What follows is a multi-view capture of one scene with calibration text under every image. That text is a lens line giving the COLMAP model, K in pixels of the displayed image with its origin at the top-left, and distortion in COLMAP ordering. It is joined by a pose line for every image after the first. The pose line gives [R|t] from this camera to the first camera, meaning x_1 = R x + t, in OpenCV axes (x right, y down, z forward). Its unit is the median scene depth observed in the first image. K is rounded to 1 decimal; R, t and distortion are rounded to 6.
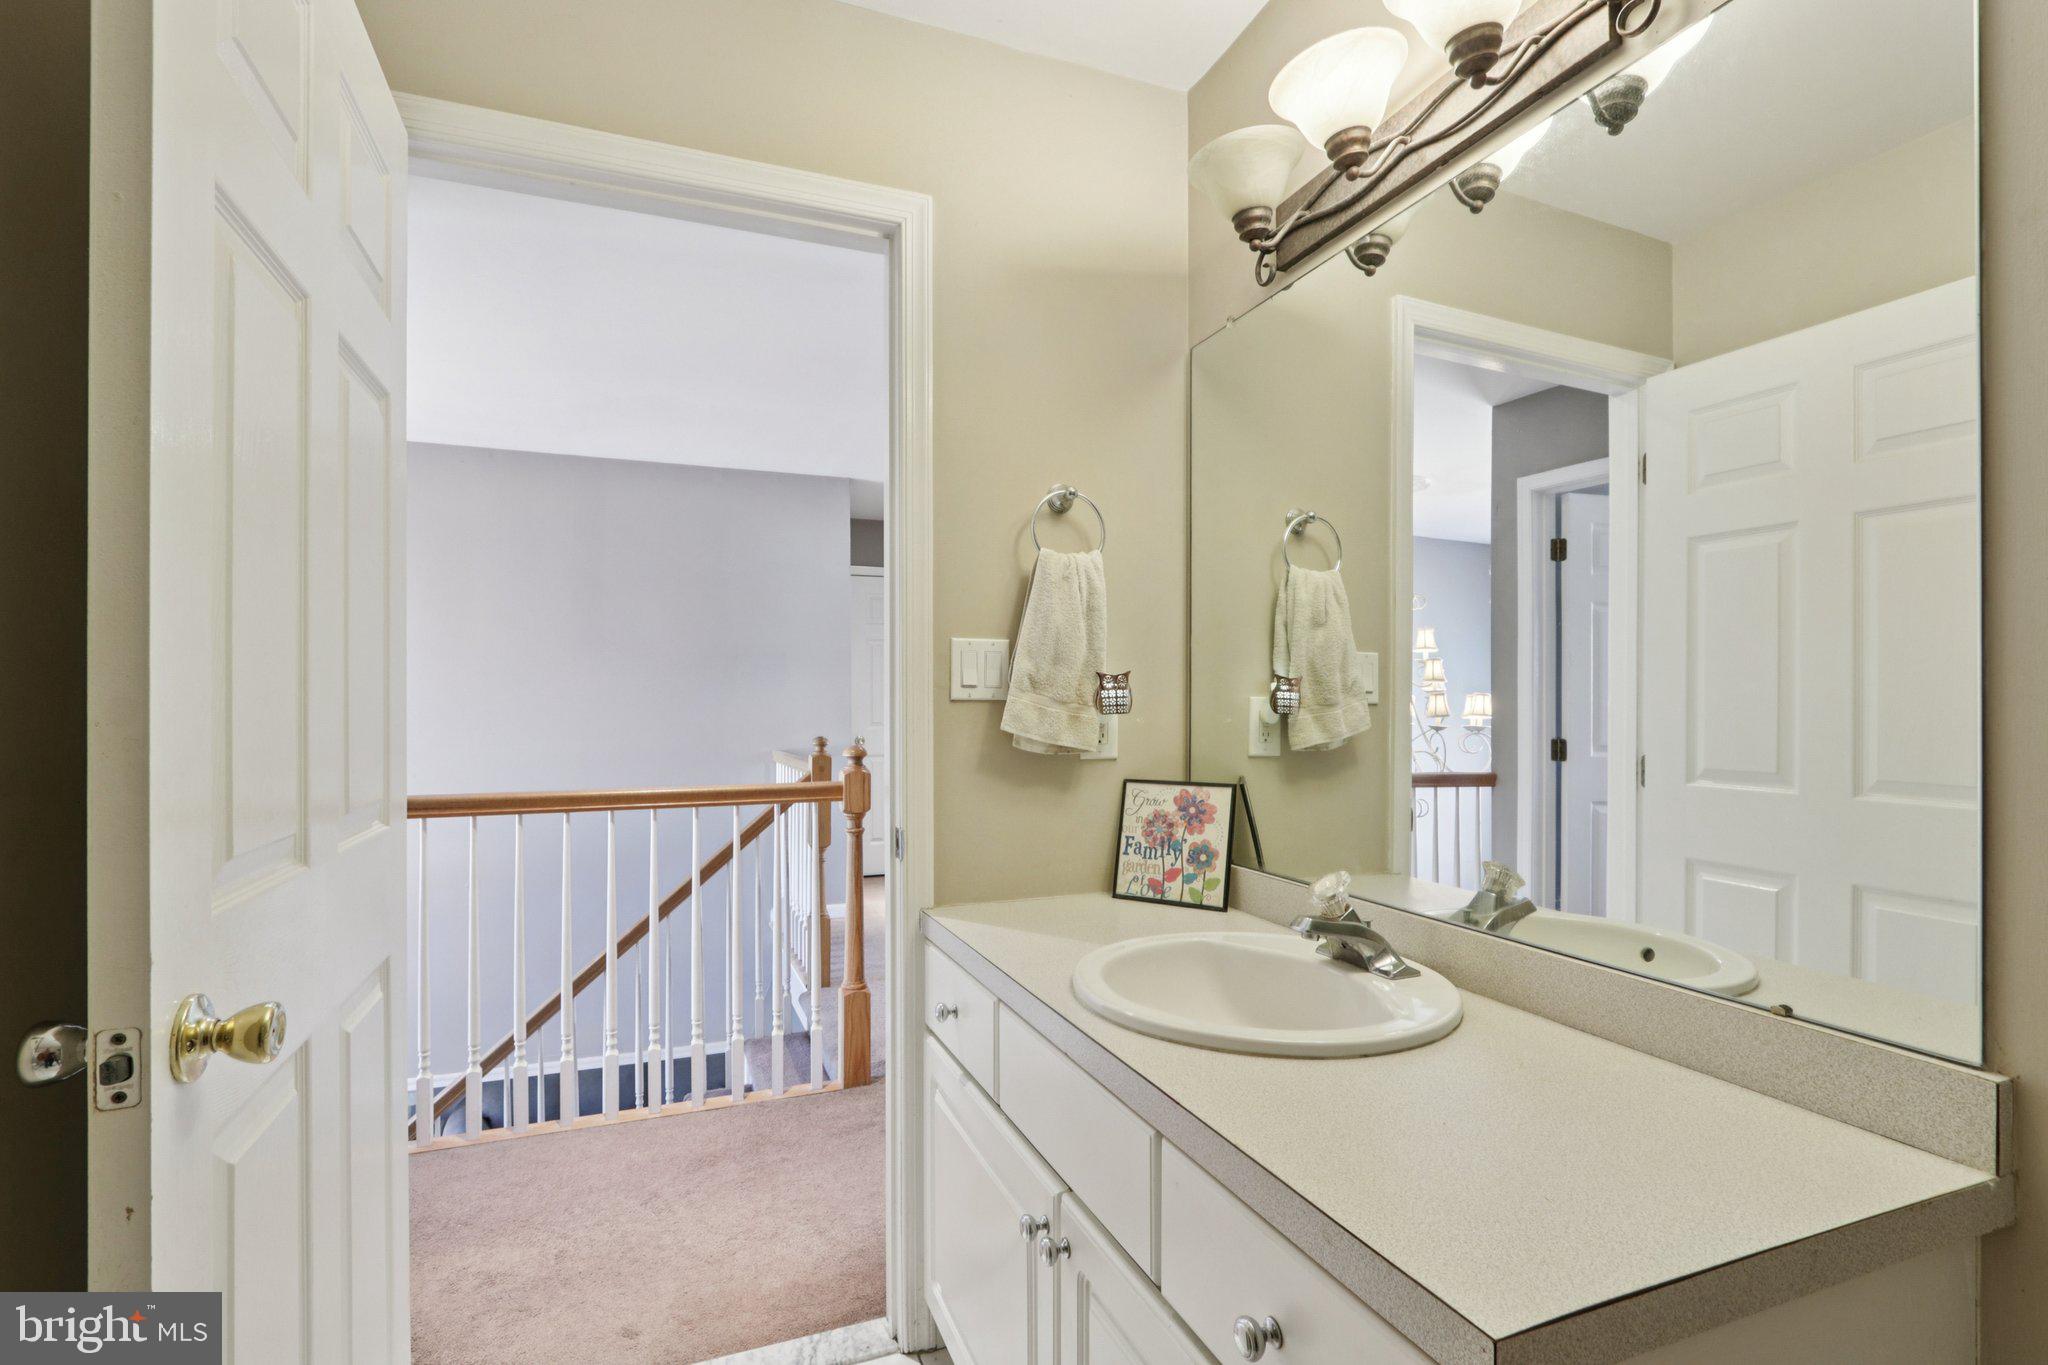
lens RADIAL K [[947.6, 0, 1020.8], [0, 947.6, 695.6], [0, 0, 1]] dist [-0.003060, -0.000523]
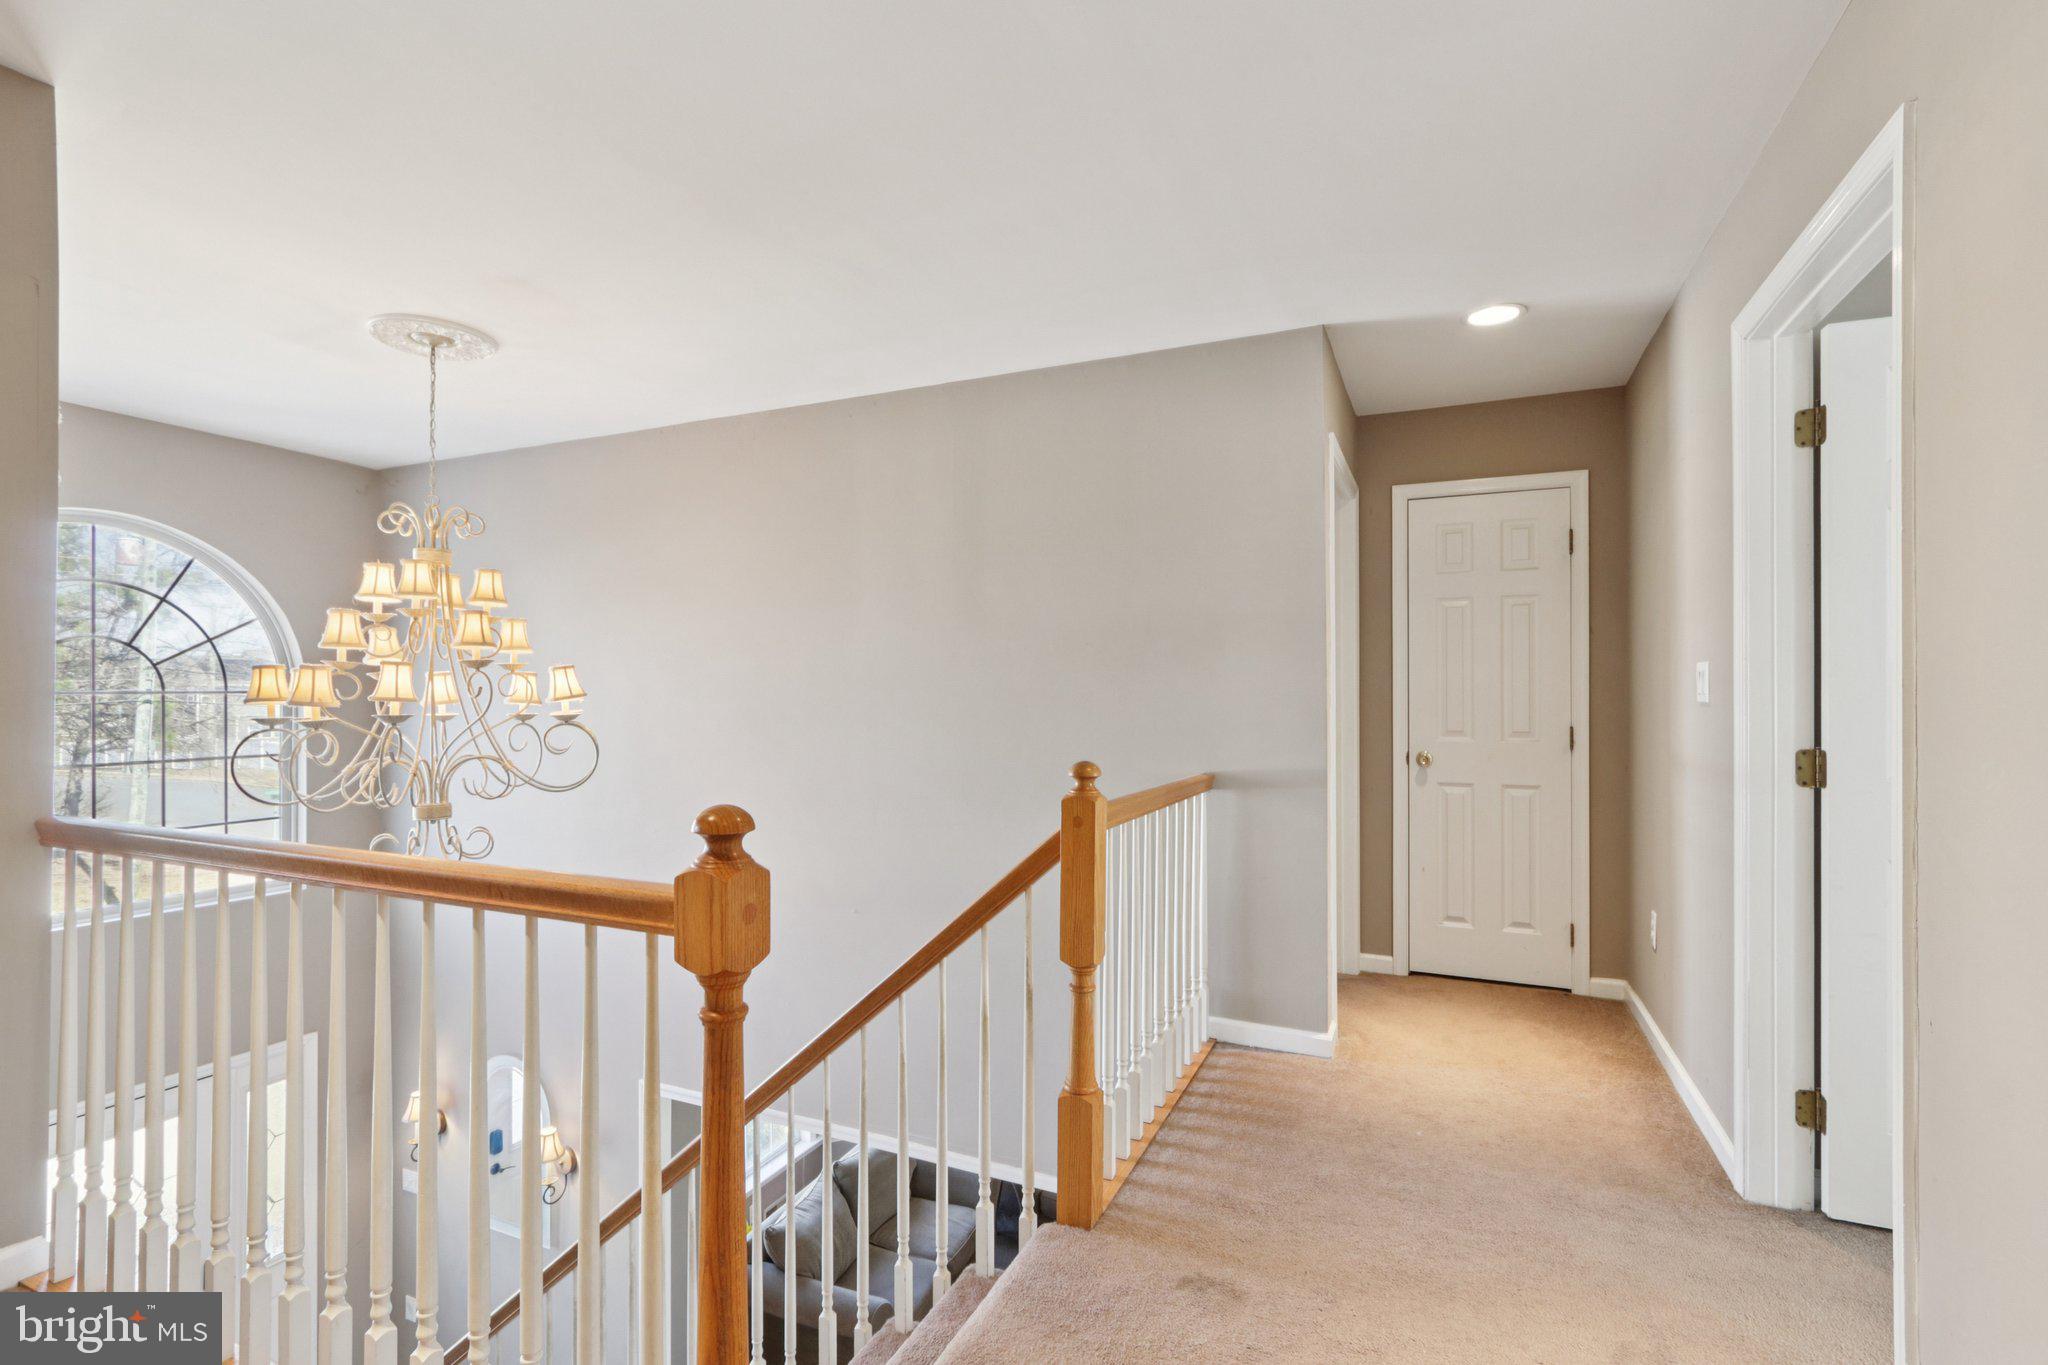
lens RADIAL K [[947.6, 0, 1020.8], [0, 947.6, 695.6], [0, 0, 1]] dist [-0.003060, -0.000523]
pose [[0.694220, 0.002167, -0.719759, 0.212556], [0.001539, 0.999989, 0.004496, 0.003107], [0.719761, -0.004229, 0.694209, 0.798664]]
